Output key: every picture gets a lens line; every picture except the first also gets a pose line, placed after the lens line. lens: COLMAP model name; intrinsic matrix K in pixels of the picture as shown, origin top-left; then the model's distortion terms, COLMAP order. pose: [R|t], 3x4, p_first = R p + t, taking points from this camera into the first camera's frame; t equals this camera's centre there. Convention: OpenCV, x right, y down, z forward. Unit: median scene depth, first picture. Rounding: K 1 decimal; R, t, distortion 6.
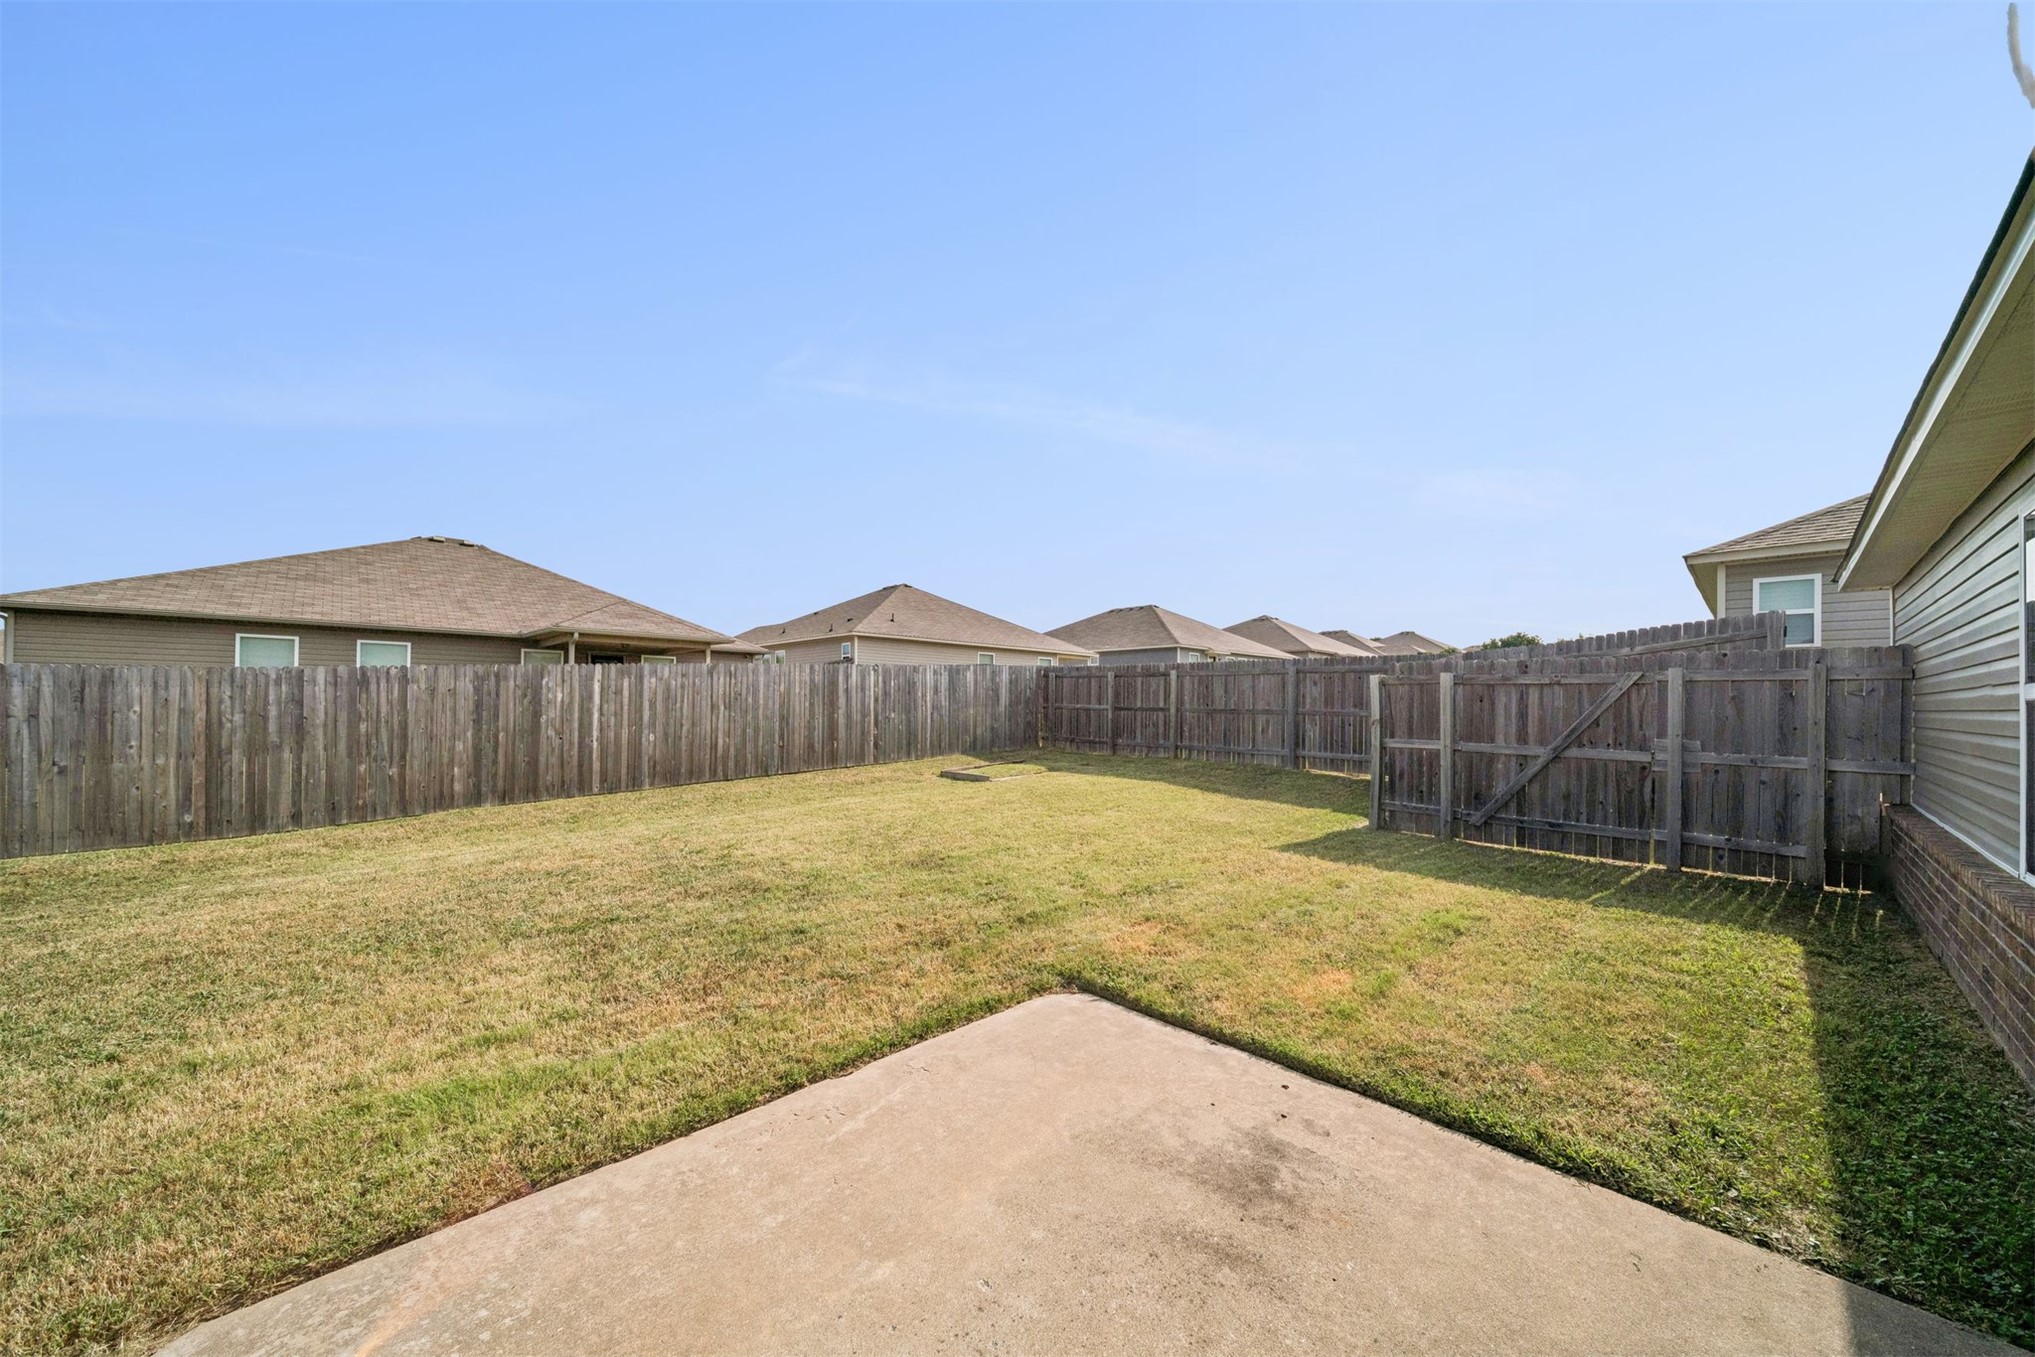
lens RADIAL K [[711.6, 0, 1026.6], [0, 711.6, 691.6], [0, 0, 1]] dist [-0.000664, -0.000134]
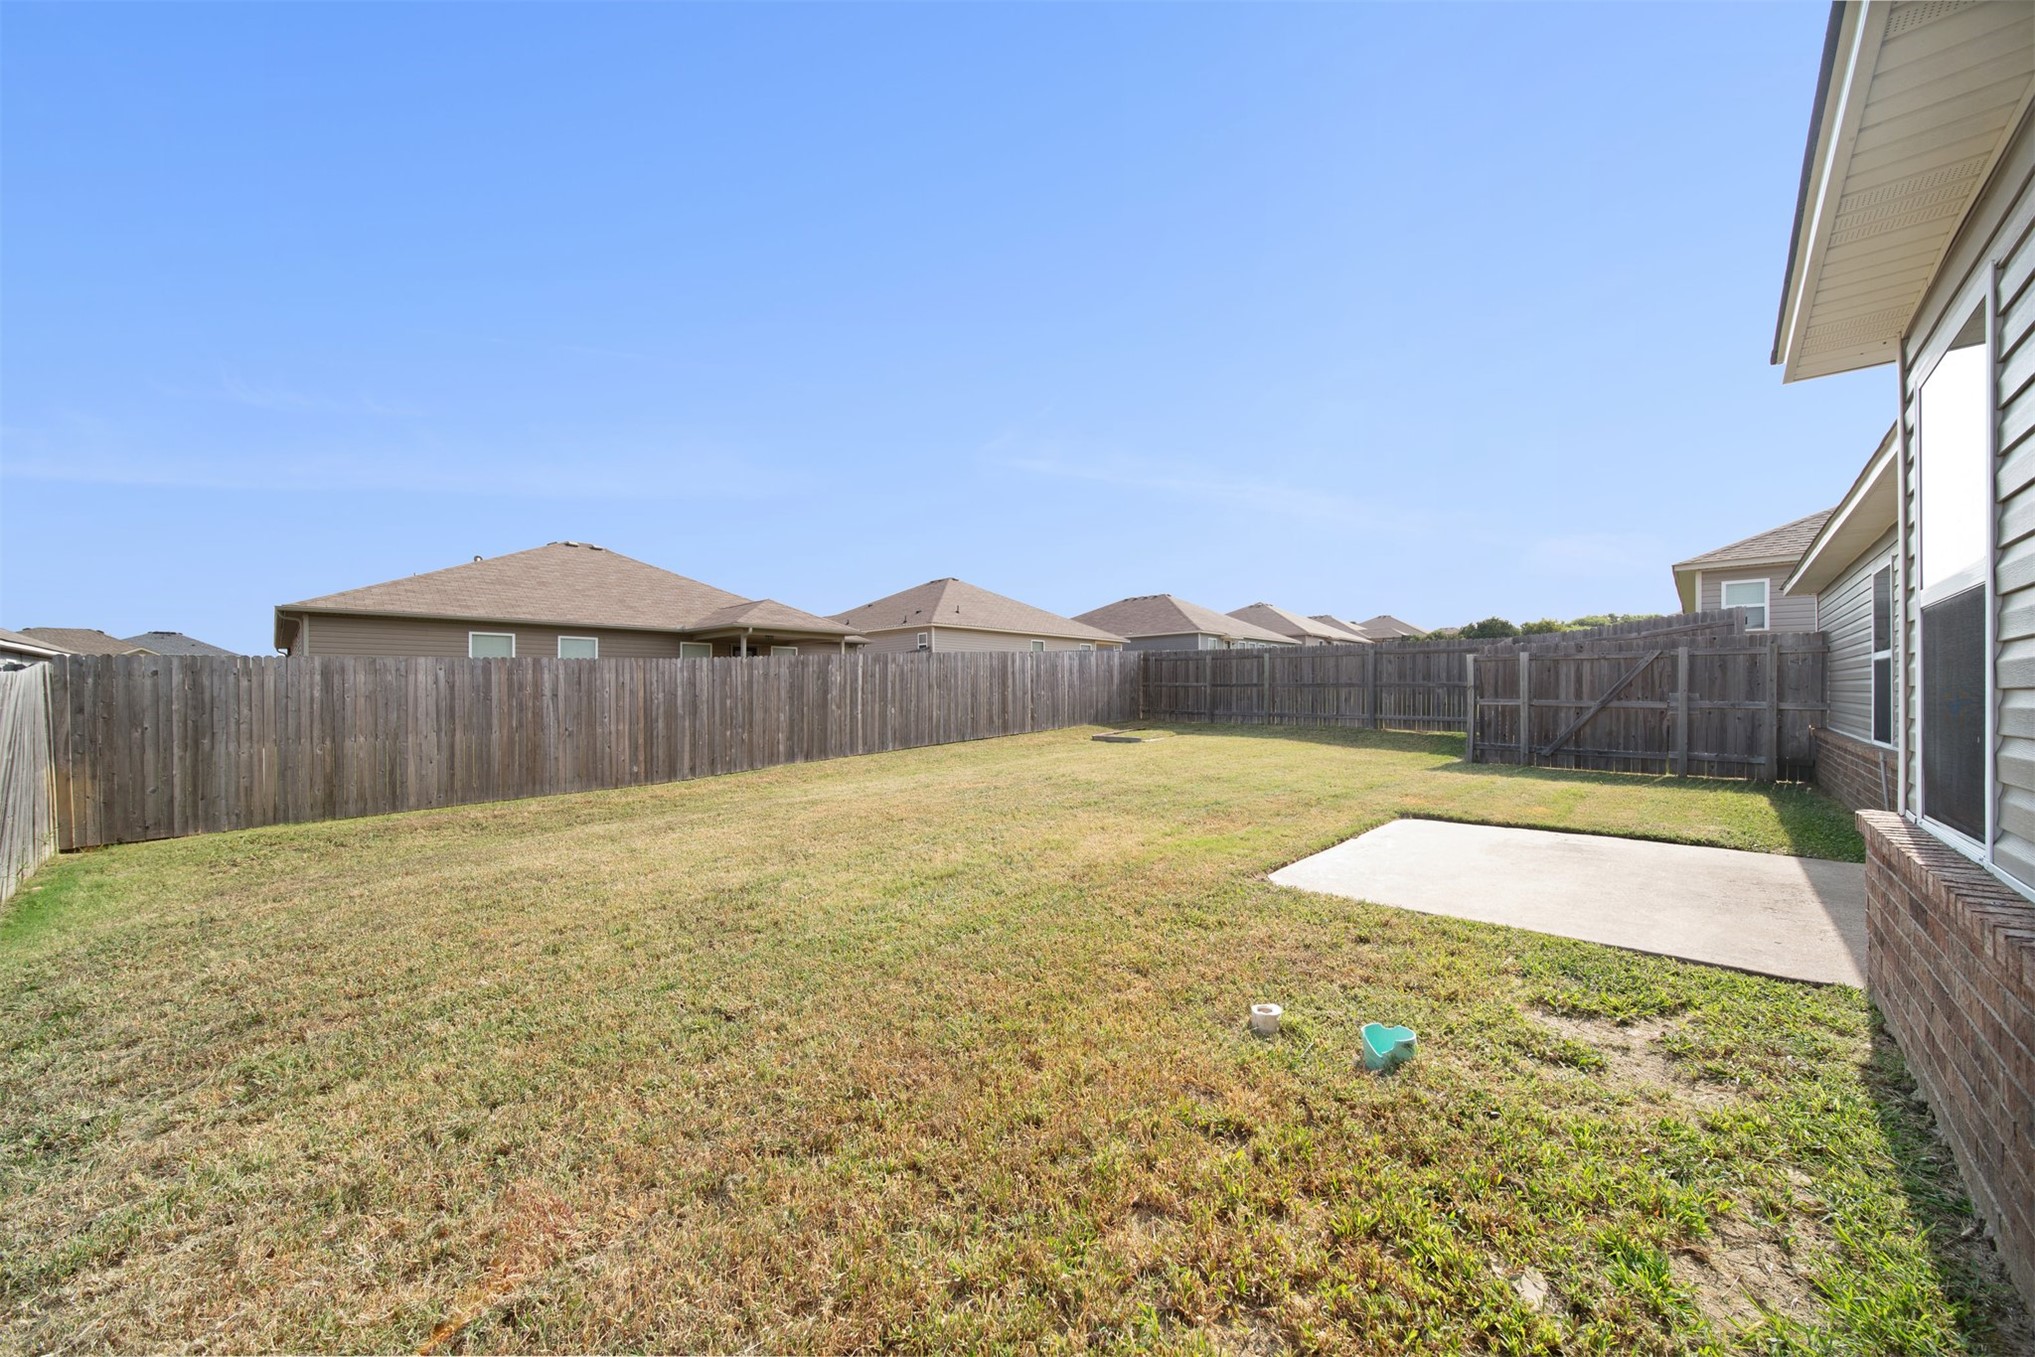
lens RADIAL K [[712.7, 0, 1019.7], [0, 712.7, 688.2], [0, 0, 1]] dist [0.000495, -0.000075]
pose [[0.999104, -0.013973, 0.039952, -0.393165], [0.013372, 0.999794, 0.015266, 0.008960], [-0.040158, -0.014718, 0.999085, -0.327116]]
